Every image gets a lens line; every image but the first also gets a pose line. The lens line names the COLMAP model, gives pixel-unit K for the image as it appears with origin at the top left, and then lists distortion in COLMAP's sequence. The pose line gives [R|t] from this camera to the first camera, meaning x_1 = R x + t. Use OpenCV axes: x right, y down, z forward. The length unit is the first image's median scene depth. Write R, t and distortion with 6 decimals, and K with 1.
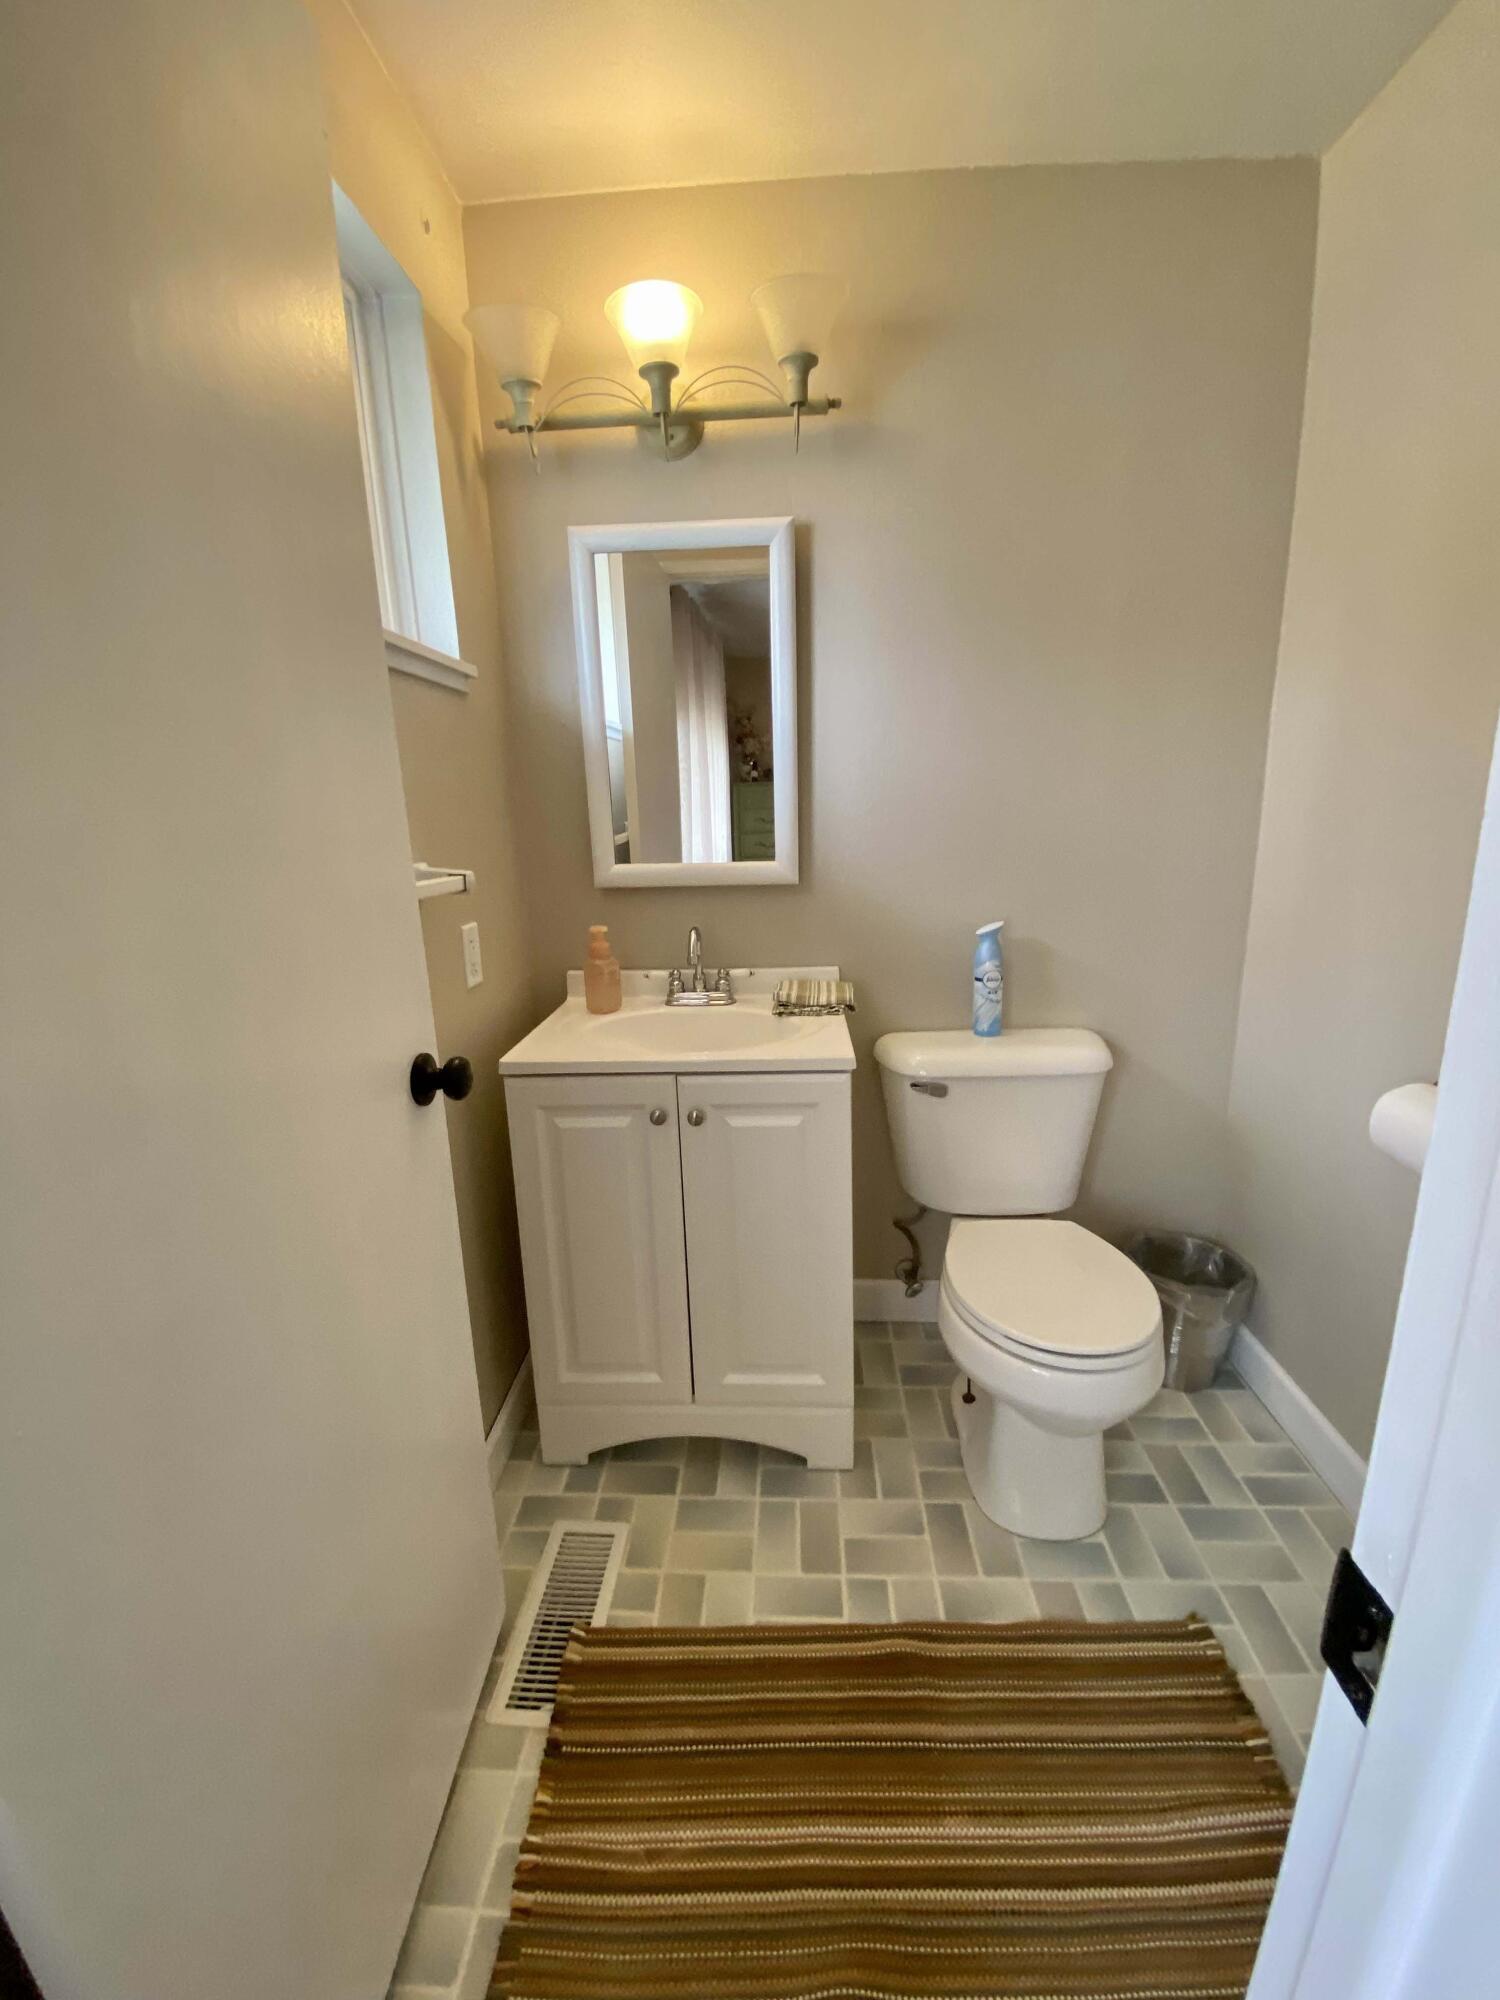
lens RADIAL K [[804.9, 0, 748.9], [0, 804.9, 1002.2], [0, 0, 1]] dist [0.032227, -0.028607]
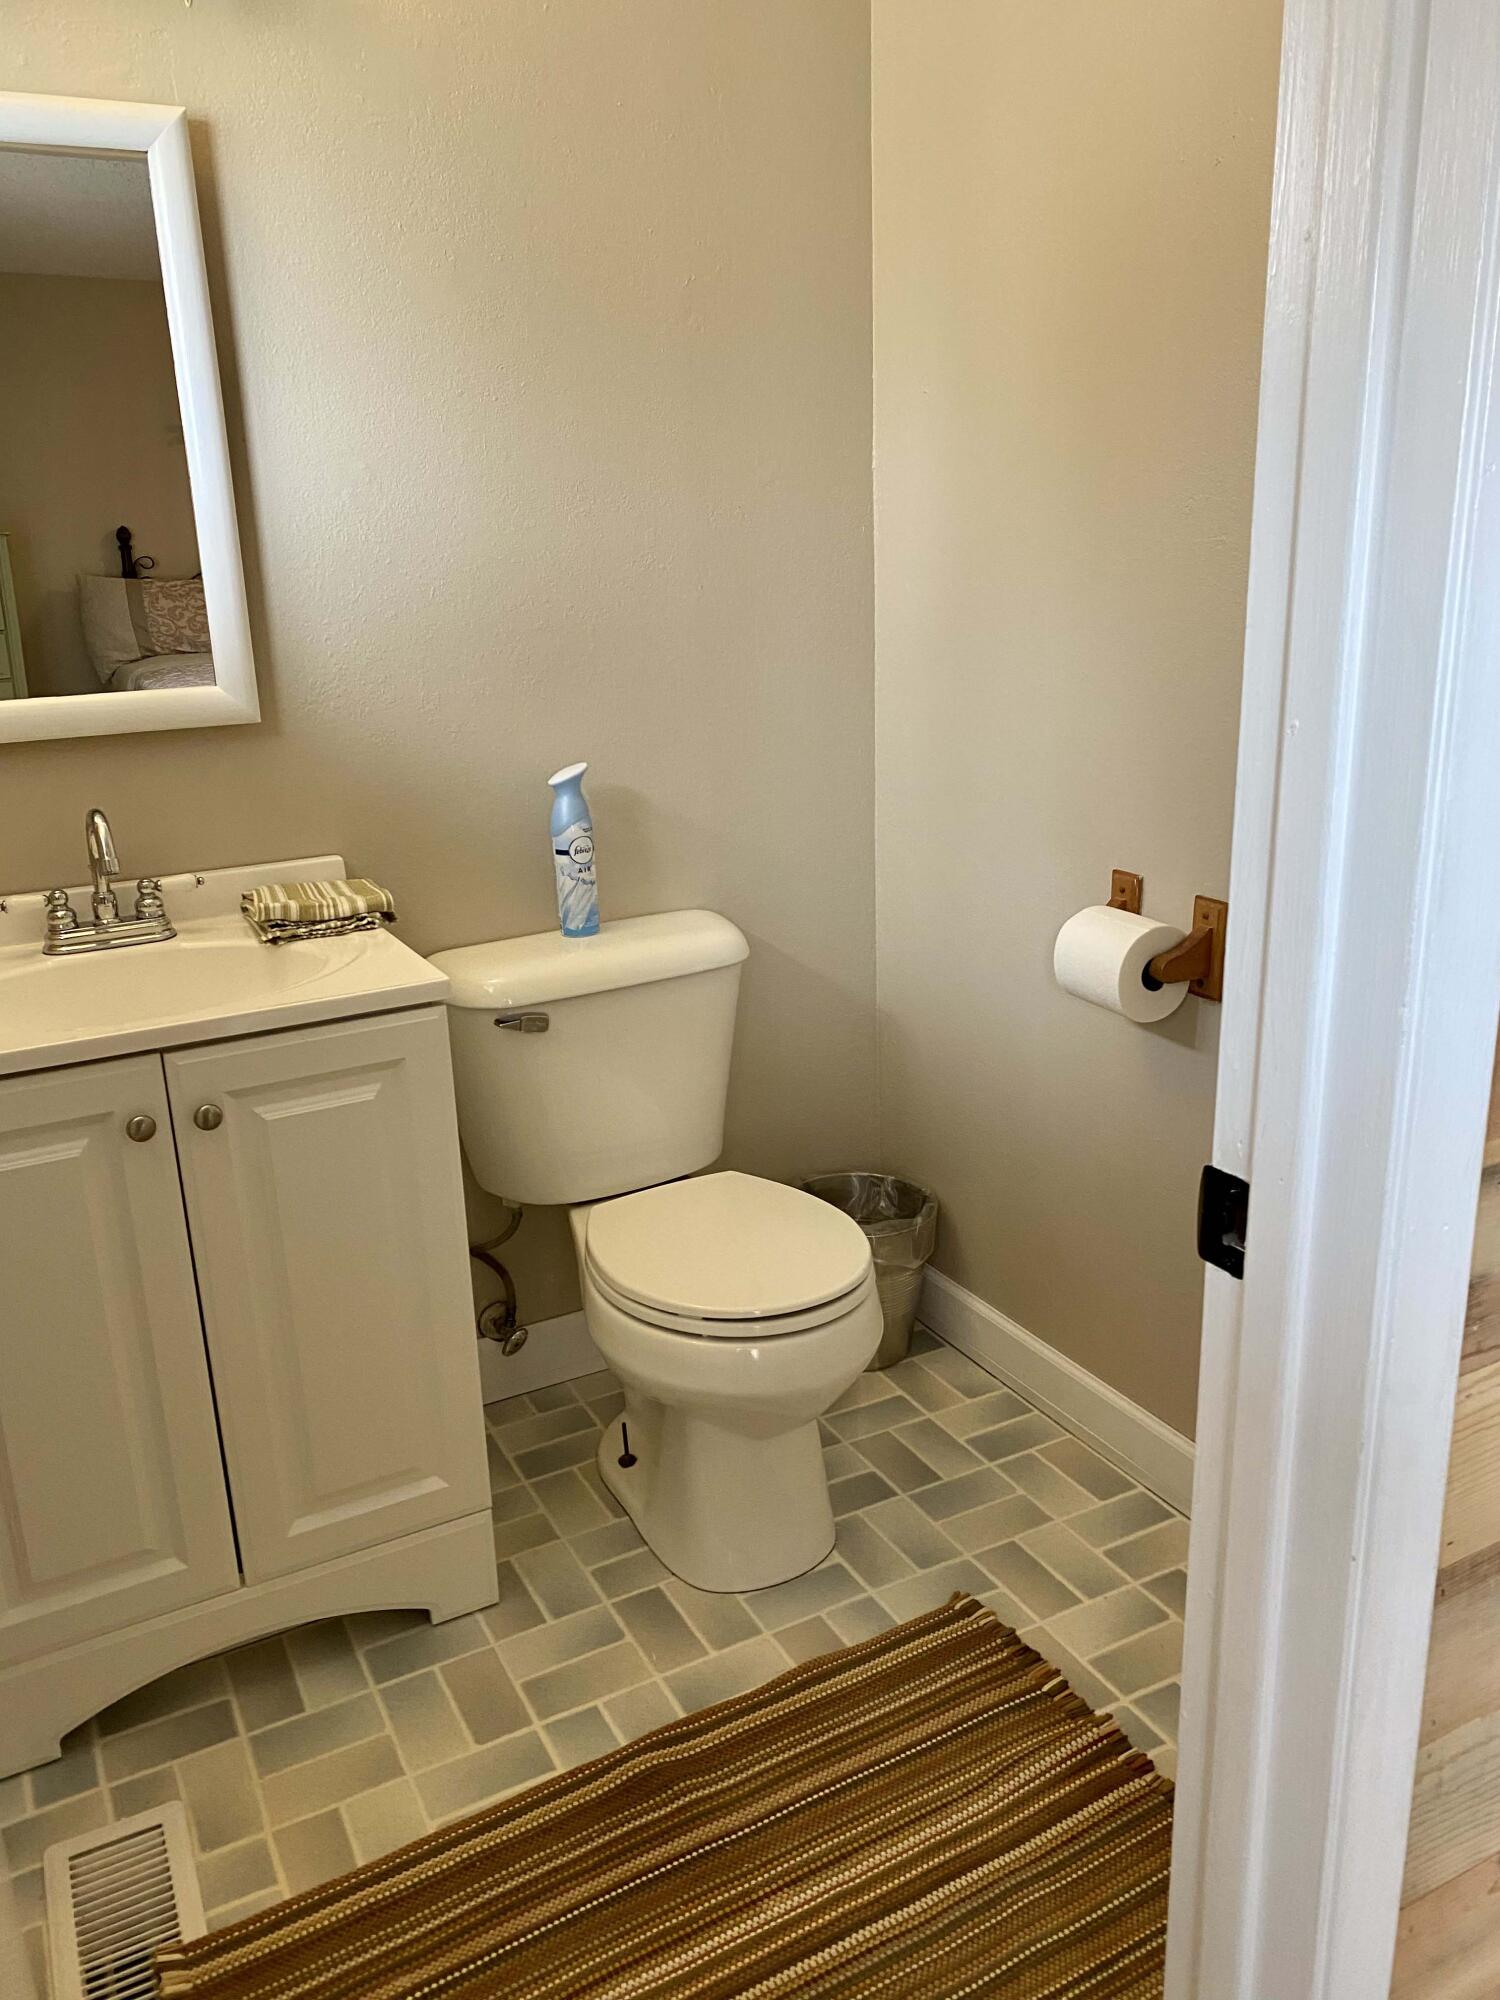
lens RADIAL K [[1504.3, 0, 713.8], [0, 1504.3, 1002.9], [0, 0, 1]] dist [0.011783, 0.010493]
pose [[0.869222, -0.148000, 0.471751, -0.236775], [0.126157, 0.988954, 0.077808, 0.015732], [-0.478056, -0.008118, 0.878292, -0.171968]]
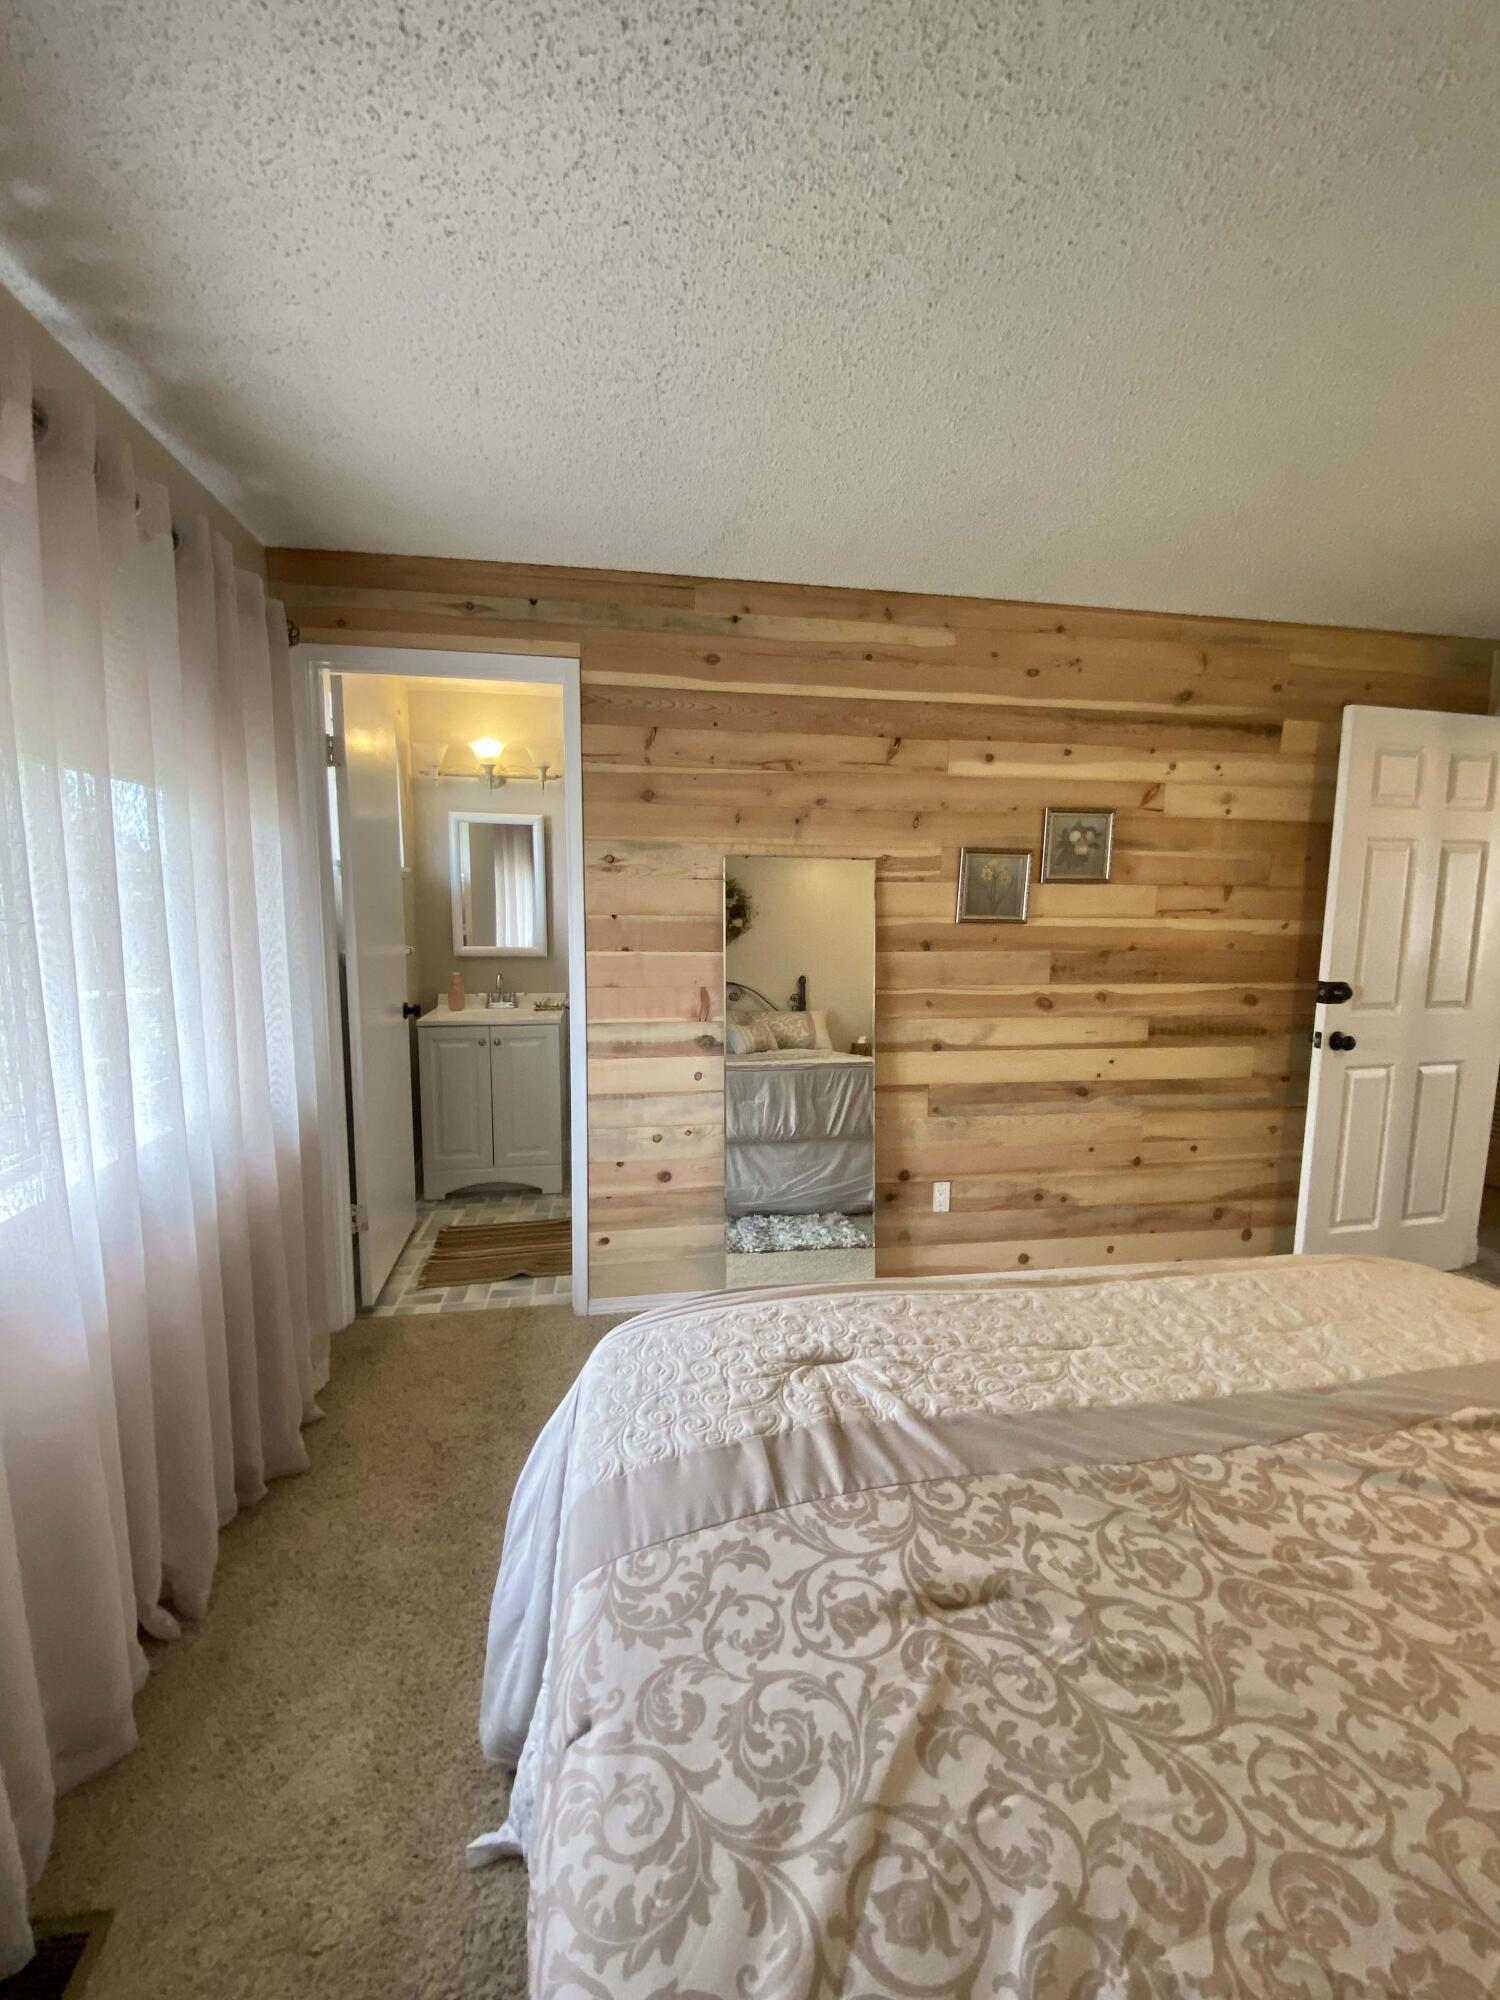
lens RADIAL K [[804.9, 0, 748.9], [0, 804.9, 1002.2], [0, 0, 1]] dist [0.032227, -0.028607]
pose [[0.978599, 0.012306, 0.205406, 0.177829], [0.010173, 0.994096, -0.108023, 0.278749], [-0.205523, 0.107801, 0.972697, -1.577990]]
